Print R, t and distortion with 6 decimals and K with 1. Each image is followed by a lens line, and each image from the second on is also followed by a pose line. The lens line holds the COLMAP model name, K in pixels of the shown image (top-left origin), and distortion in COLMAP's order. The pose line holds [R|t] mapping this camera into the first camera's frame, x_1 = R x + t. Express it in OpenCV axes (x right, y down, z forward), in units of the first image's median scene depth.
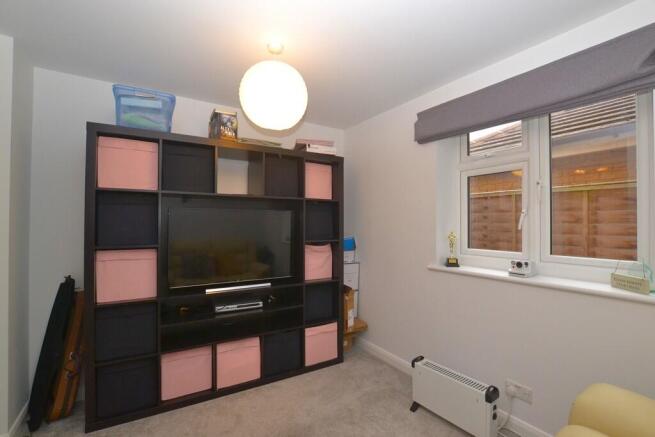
lens RADIAL K [[295.0, 0, 324.5], [0, 295.0, 221.1], [0, 0, 1]] dist [-0.024417, 0.000288]
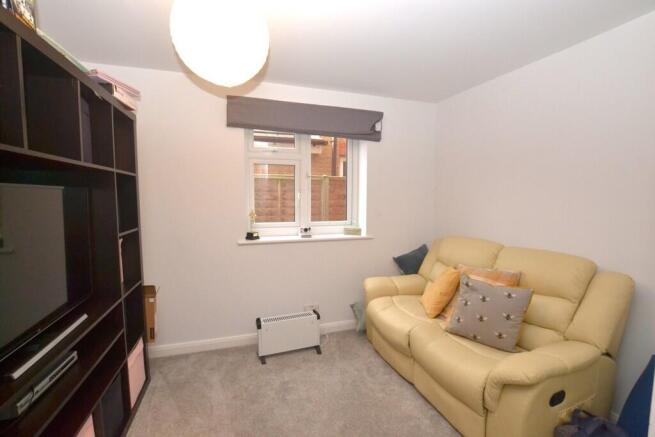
lens RADIAL K [[295.0, 0, 324.5], [0, 295.0, 221.1], [0, 0, 1]] dist [-0.024417, 0.000288]
pose [[0.233571, -0.084776, 0.968637, -0.638681], [-0.011679, 0.995875, 0.089977, -0.029096], [-0.972270, -0.032329, 0.231617, 0.435159]]
